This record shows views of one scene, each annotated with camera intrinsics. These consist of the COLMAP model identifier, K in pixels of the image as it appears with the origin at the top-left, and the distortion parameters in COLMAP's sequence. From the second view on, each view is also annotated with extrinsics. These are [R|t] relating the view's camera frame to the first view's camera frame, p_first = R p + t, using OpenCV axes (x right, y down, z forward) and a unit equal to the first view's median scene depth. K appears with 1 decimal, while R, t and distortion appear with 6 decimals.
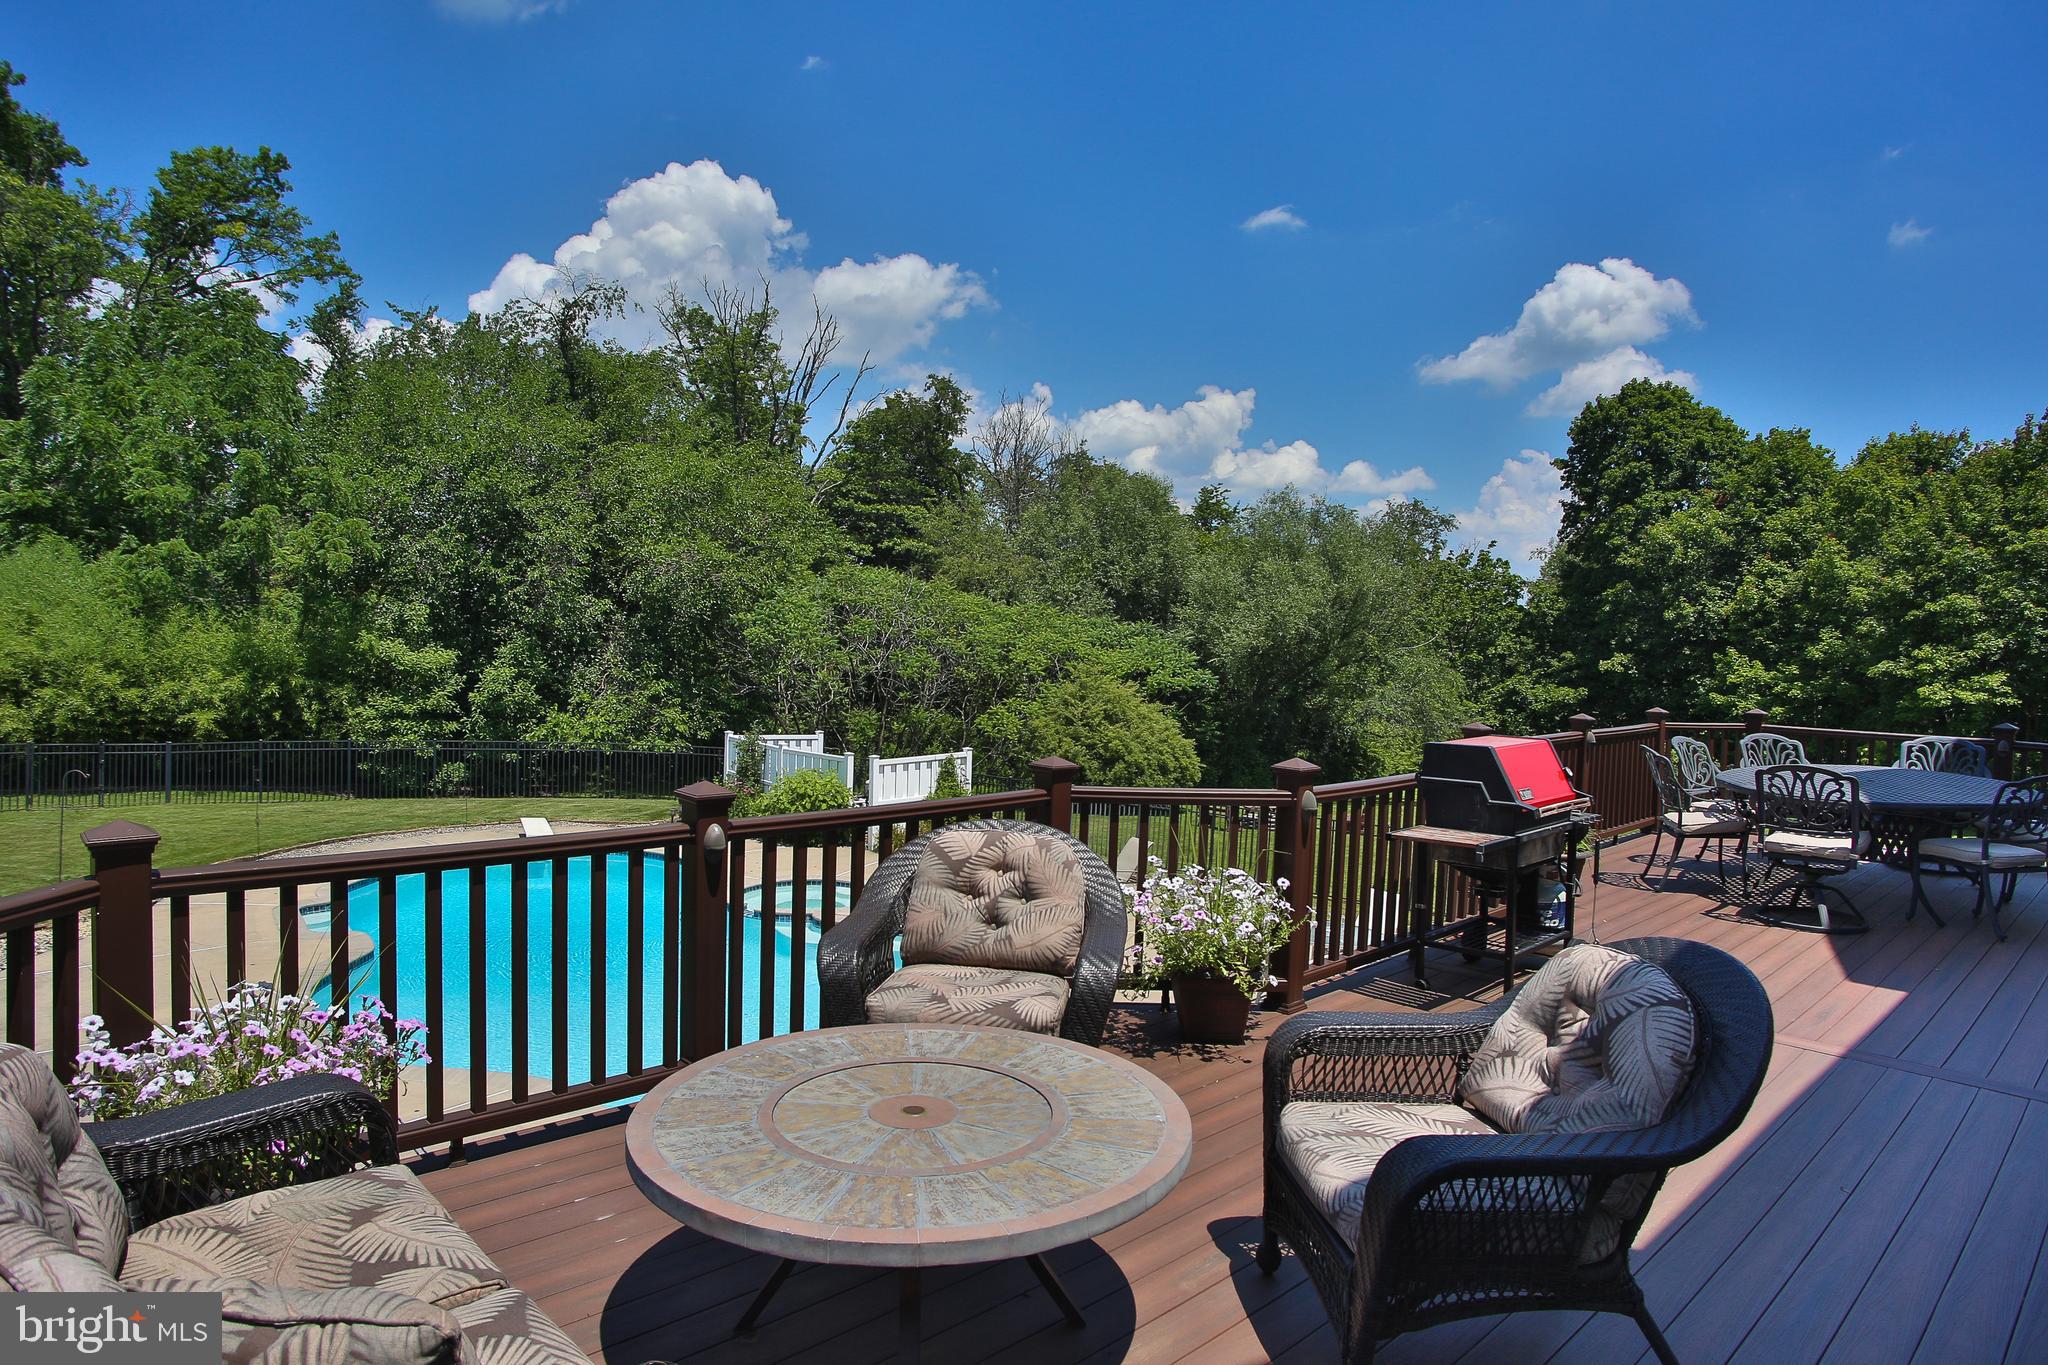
lens RADIAL K [[1154.9, 0, 1024.0], [0, 1154.9, 682.5], [0, 0, 1]] dist [-0.118954, 0.056548]
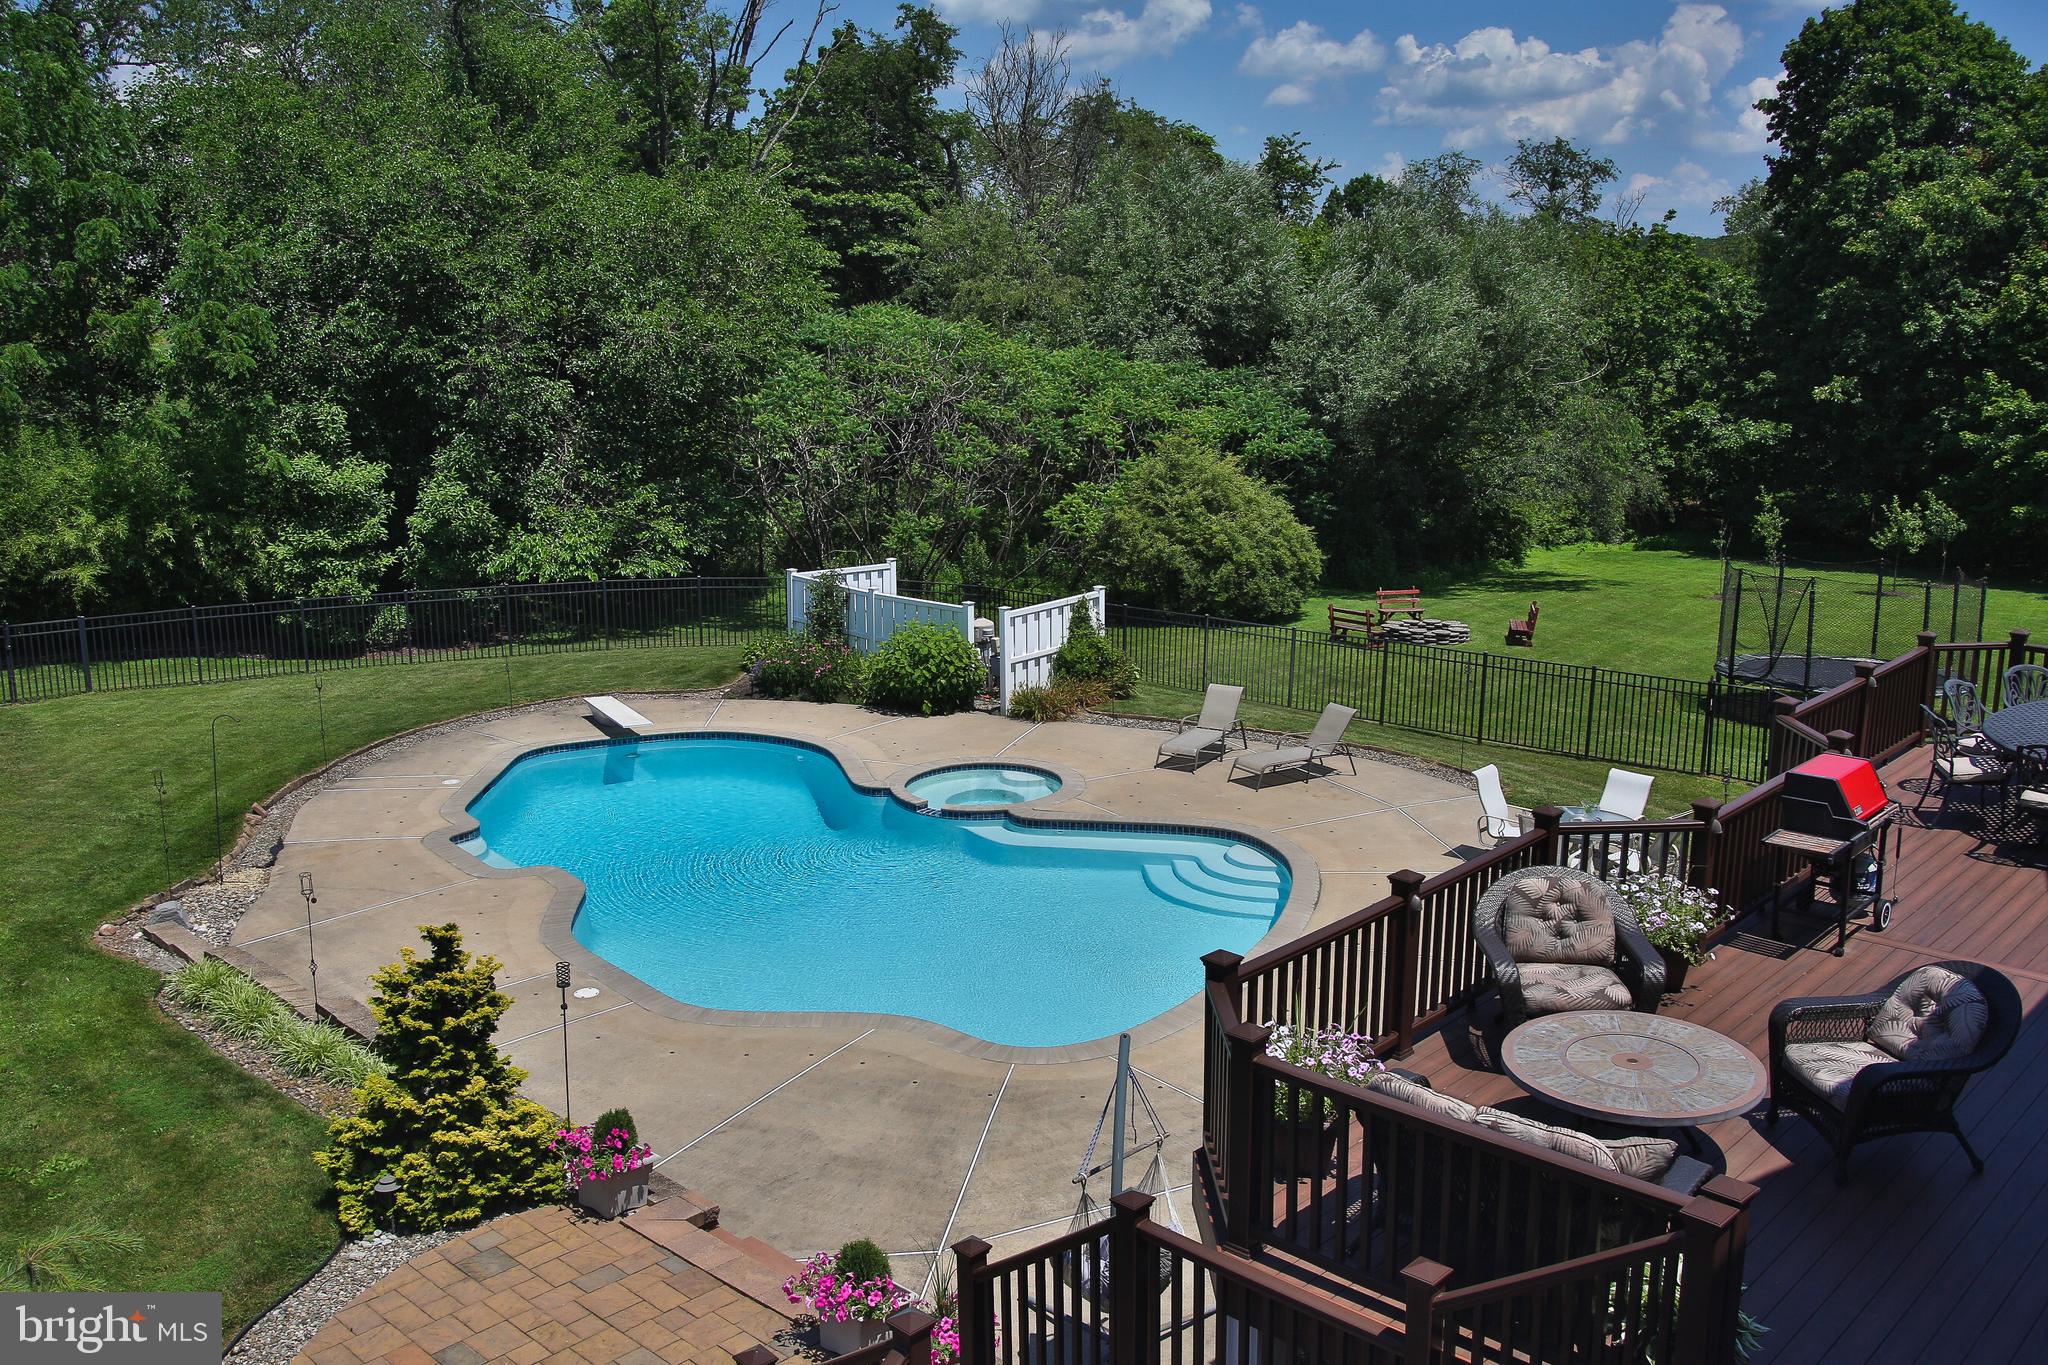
lens RADIAL K [[1662.8, 0, 1022.9], [0, 1662.8, 652.6], [0, 0, 1]] dist [-0.103860, 0.074995]
pose [[0.998588, -0.041557, 0.033082, -0.095970], [0.035288, 0.984537, 0.171585, -0.069603], [-0.039701, -0.170175, 0.984614, -0.136134]]
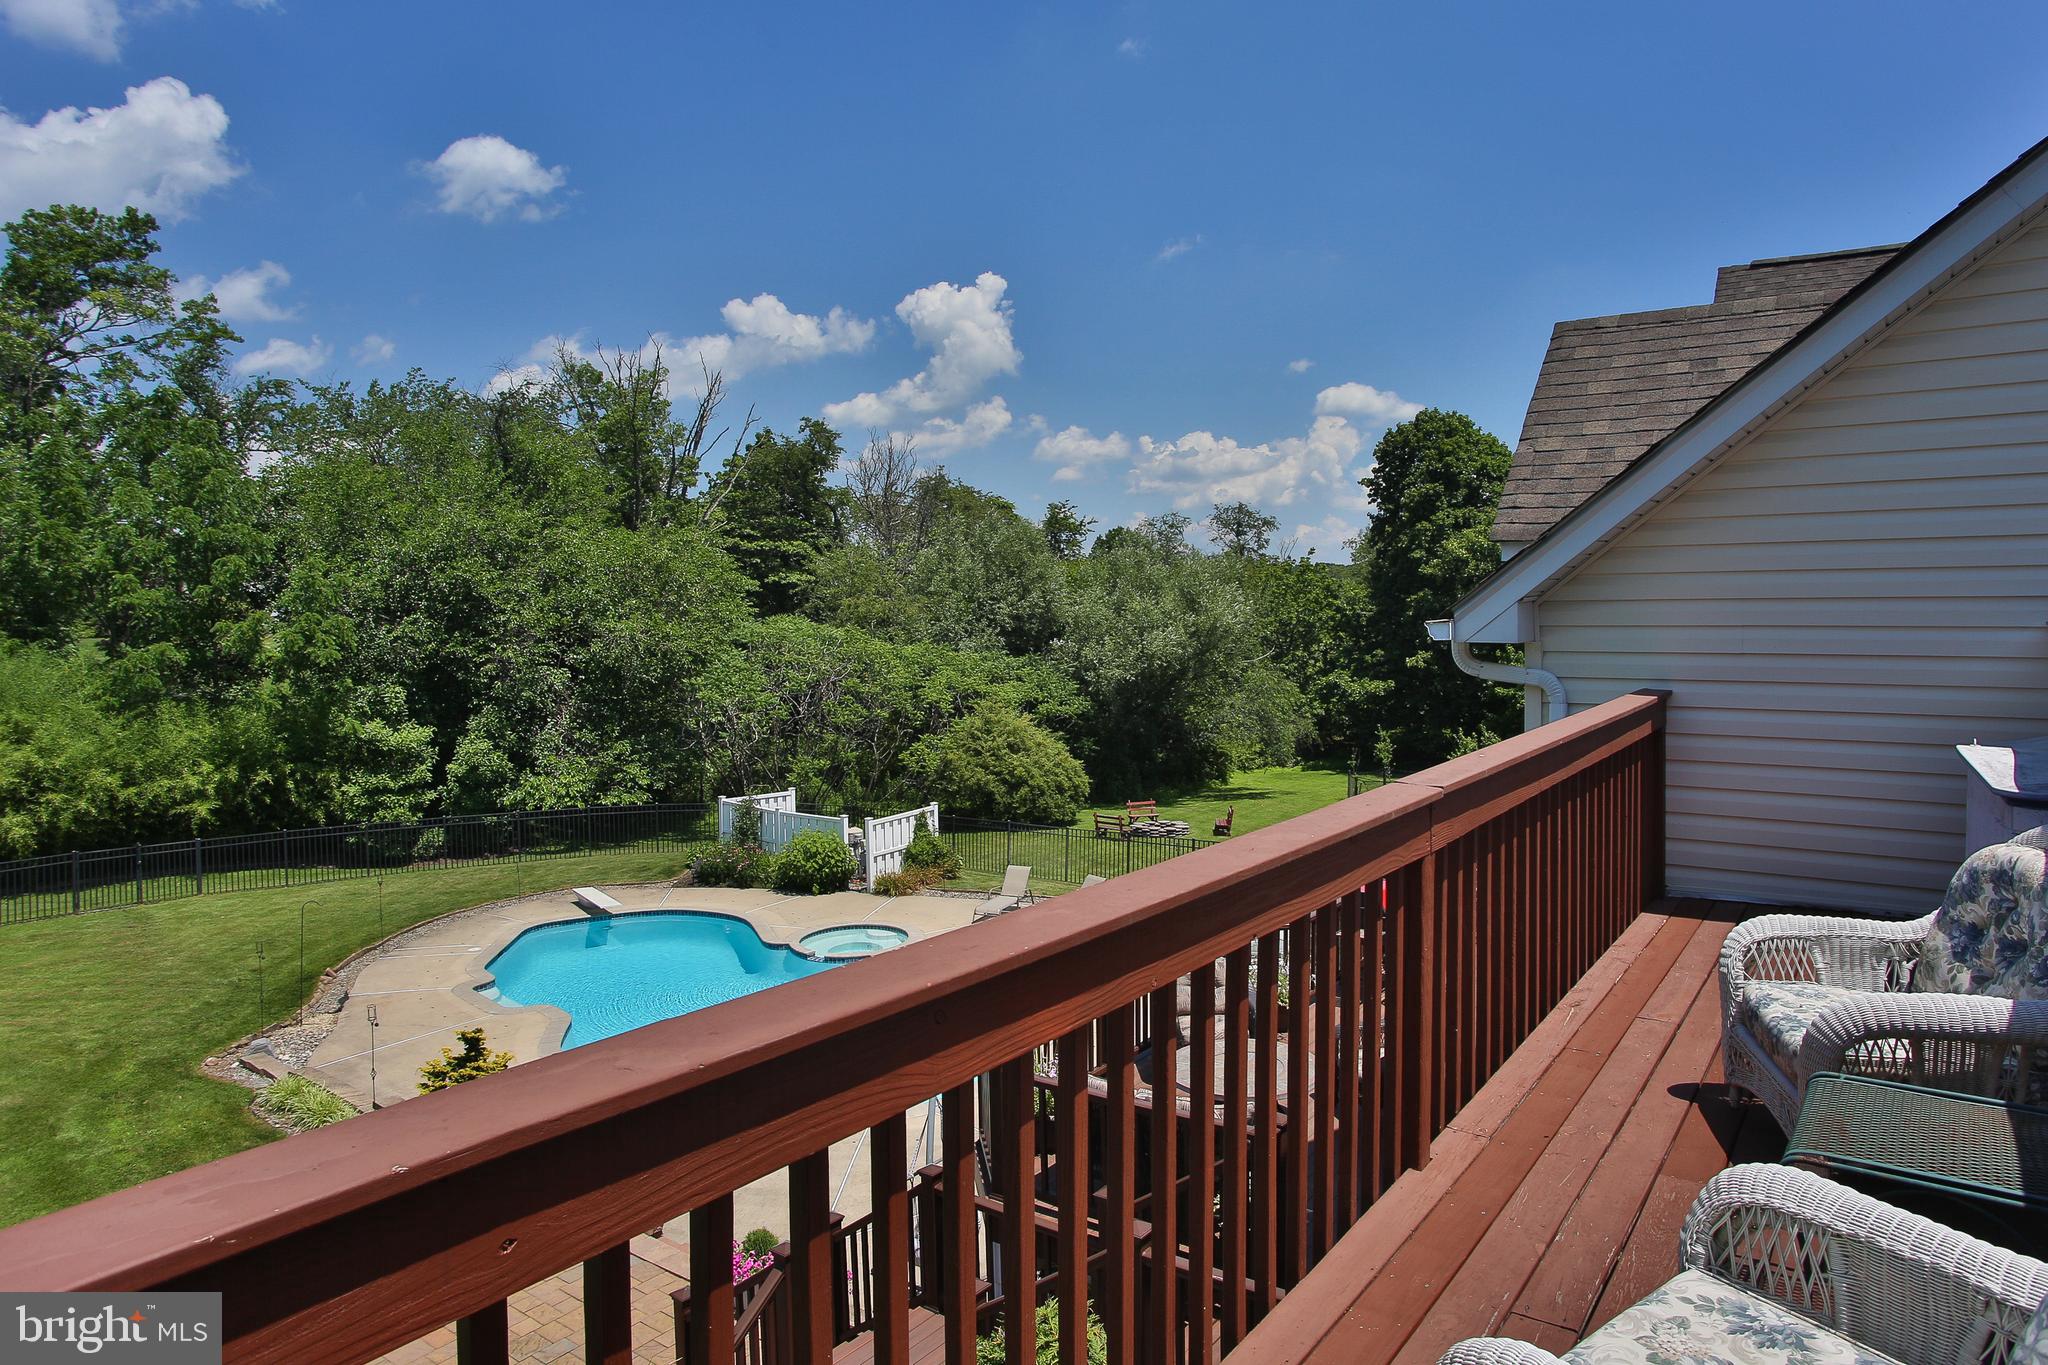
lens RADIAL K [[1167.1, 0, 1037.8], [0, 1167.1, 645.6], [0, 0, 1]] dist [-0.107355, 0.059408]
pose [[0.985366, -0.046400, 0.164013, -0.089150], [0.047509, 0.998867, -0.002842, -0.068104], [-0.163695, 0.010593, 0.986454, -0.172601]]
